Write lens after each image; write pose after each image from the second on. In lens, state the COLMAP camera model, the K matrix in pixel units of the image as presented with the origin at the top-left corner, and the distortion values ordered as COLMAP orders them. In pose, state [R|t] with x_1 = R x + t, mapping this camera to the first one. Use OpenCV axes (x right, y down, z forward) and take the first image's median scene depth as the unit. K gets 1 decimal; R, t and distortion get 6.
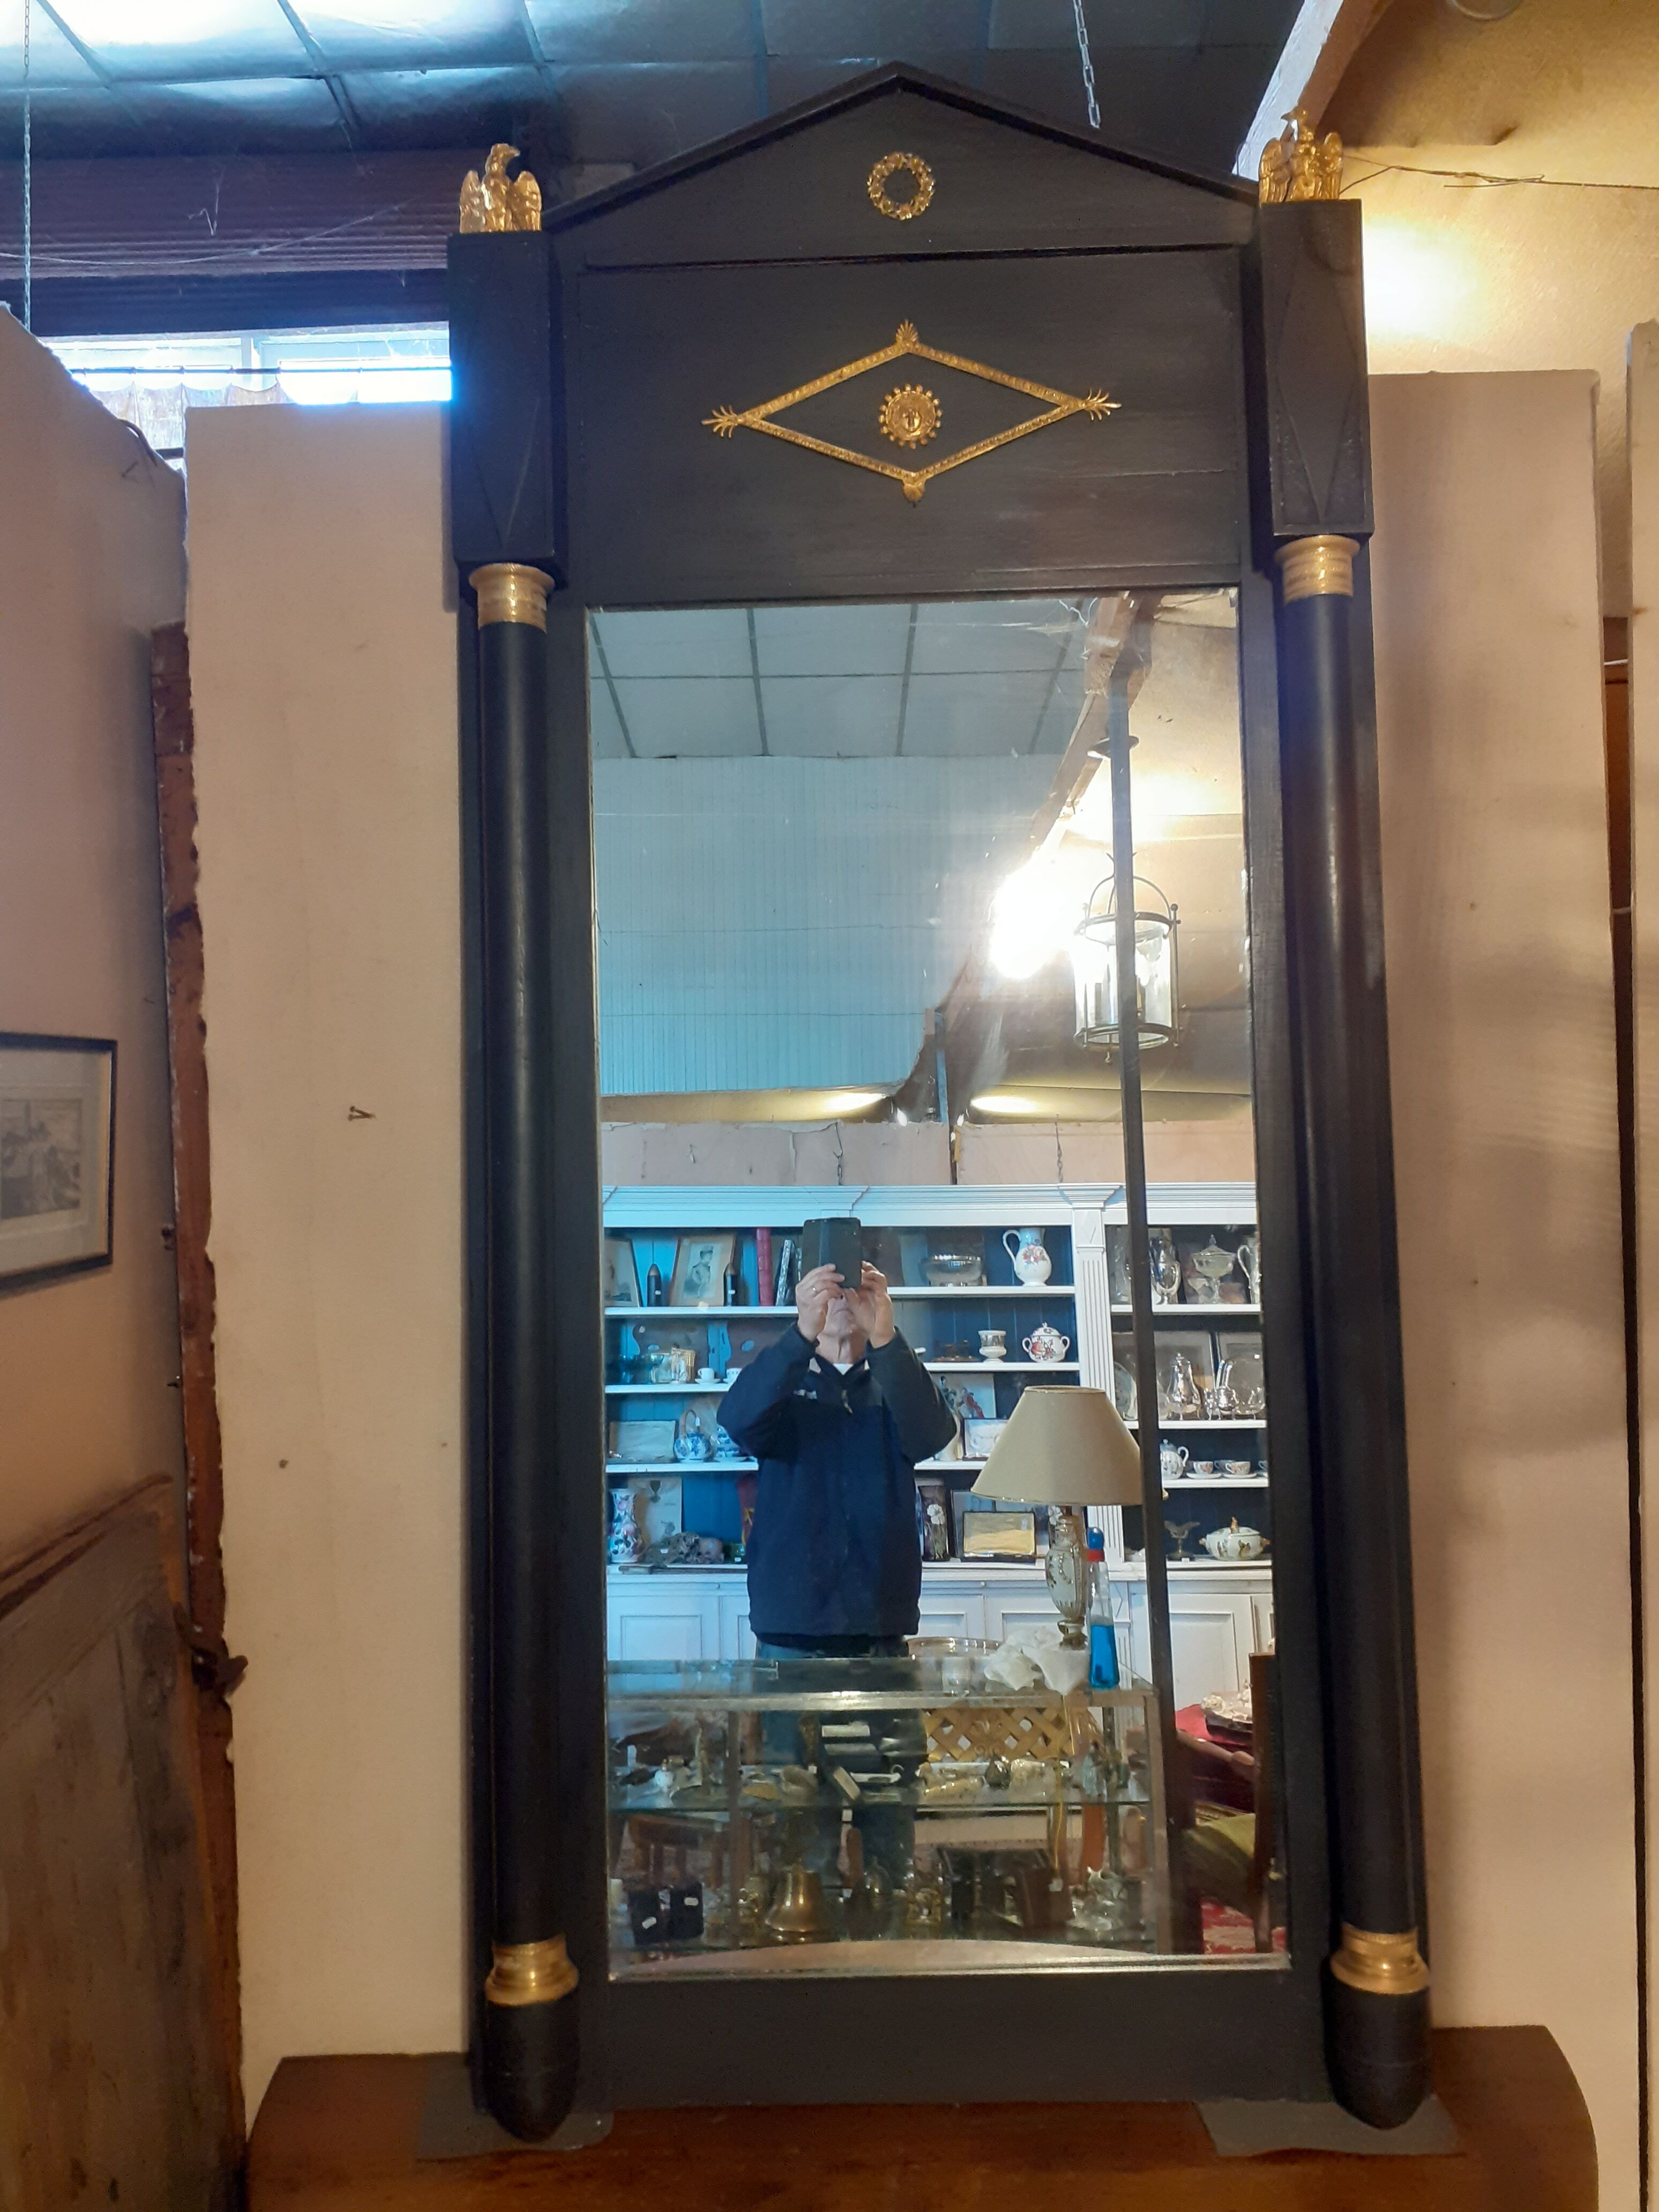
lens RADIAL K [[1752.7, 0, 829.5], [0, 1752.7, 1106.0], [0, 0, 1]] dist [0.045390, -0.090264]
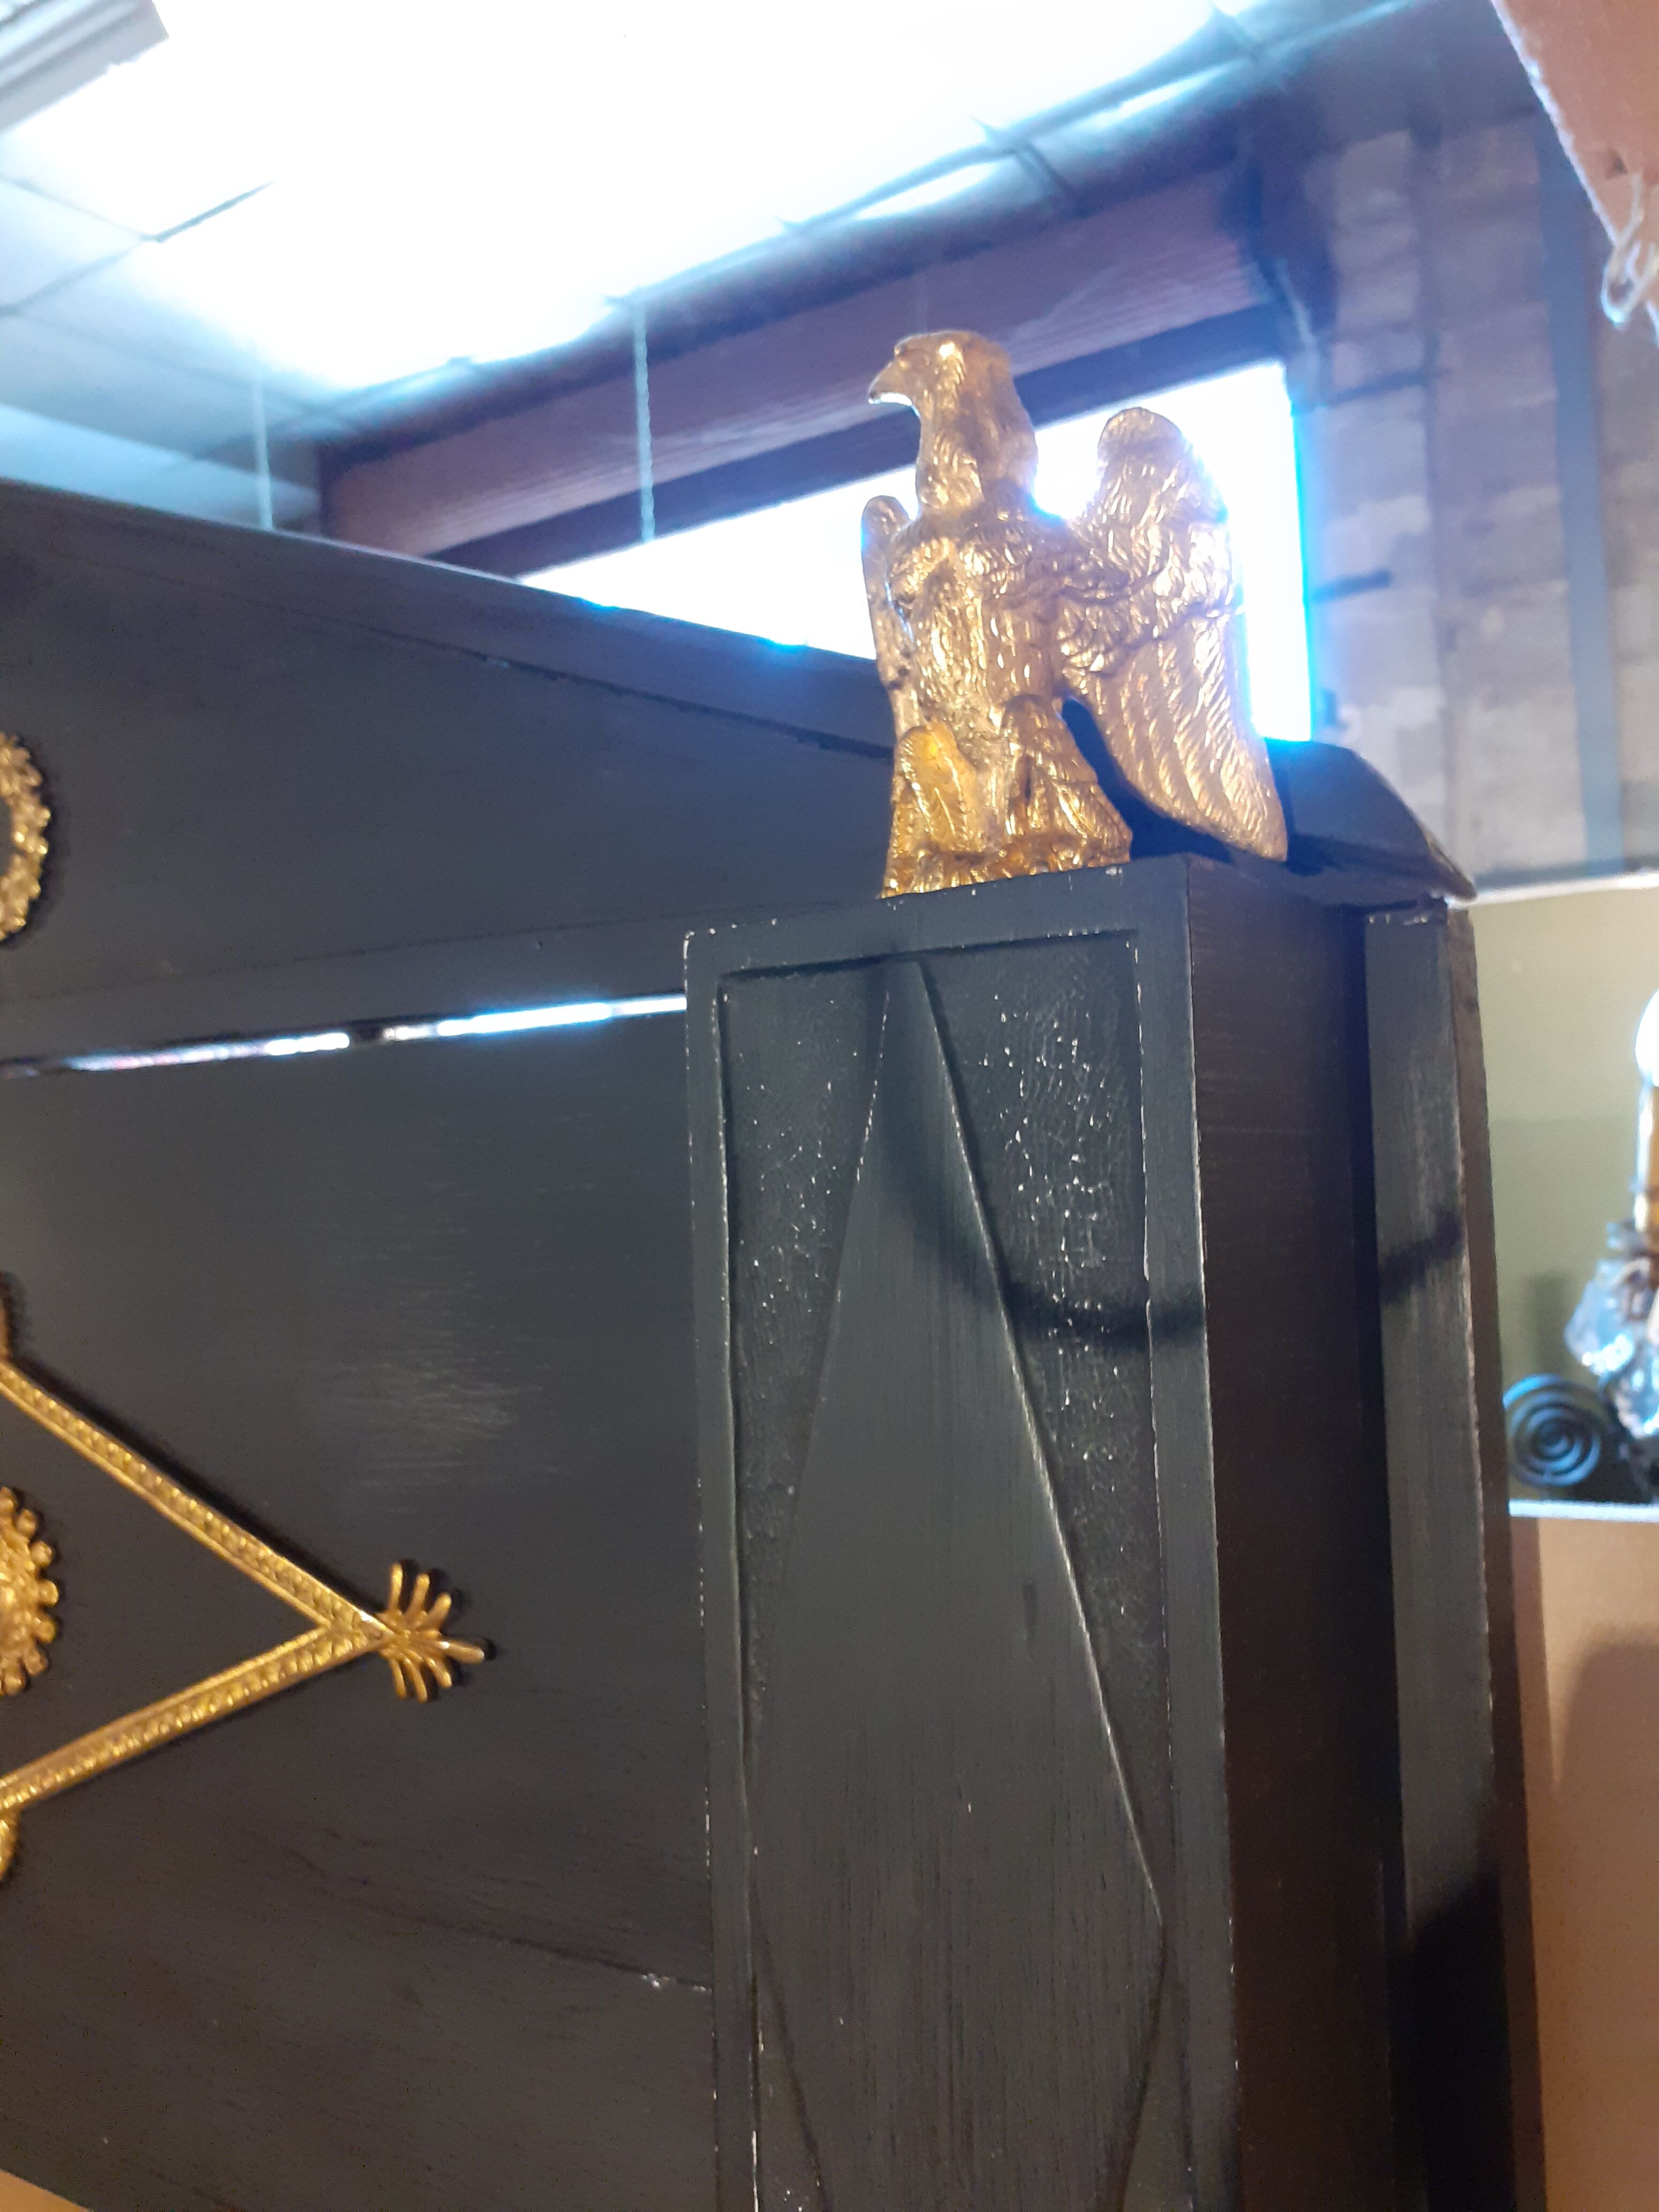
lens RADIAL K [[1752.7, 0, 829.5], [0, 1752.7, 1106.0], [0, 0, 1]] dist [0.045390, -0.090264]
pose [[0.863434, -0.039953, -0.502877, 0.333918], [0.043015, 0.999059, -0.005518, -0.469453], [0.502624, -0.016867, 0.864341, 0.806790]]
